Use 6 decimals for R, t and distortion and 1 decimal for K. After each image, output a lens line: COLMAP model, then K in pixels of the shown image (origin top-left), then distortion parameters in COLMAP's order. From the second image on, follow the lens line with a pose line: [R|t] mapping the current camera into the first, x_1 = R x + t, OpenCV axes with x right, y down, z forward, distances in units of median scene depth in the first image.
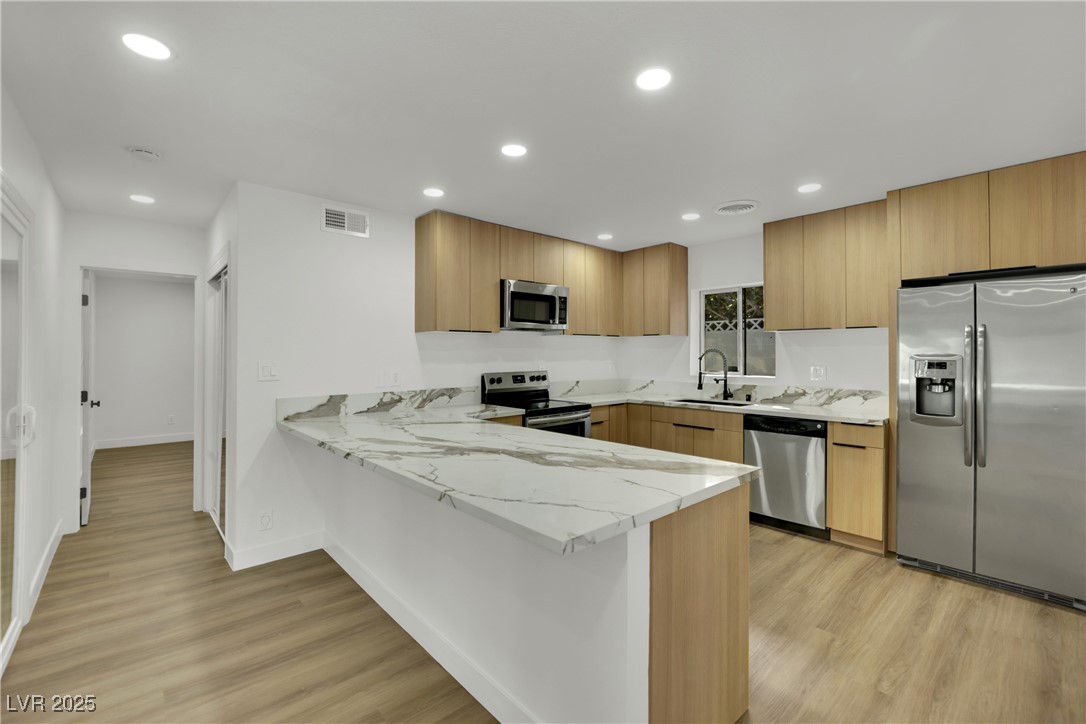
lens RADIAL K [[461.3, 0, 544.6], [0, 461.3, 355.8], [0, 0, 1]] dist [-0.023126, 0.000828]
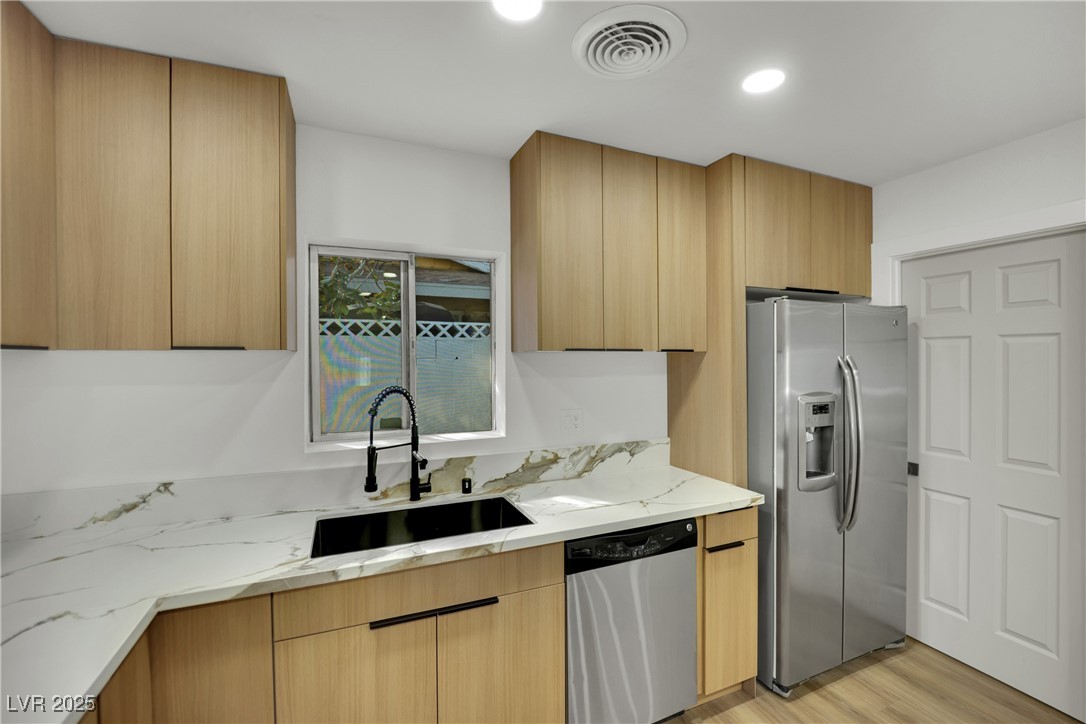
lens RADIAL K [[461.3, 0, 542.0], [0, 461.3, 360.0], [0, 0, 1]] dist [-0.023126, 0.000828]
pose [[0.310255, -0.005361, 0.950638, 0.012918], [0.005056, 0.999979, 0.003989, -0.045247], [-0.950640, 0.003569, 0.310276, 0.849922]]
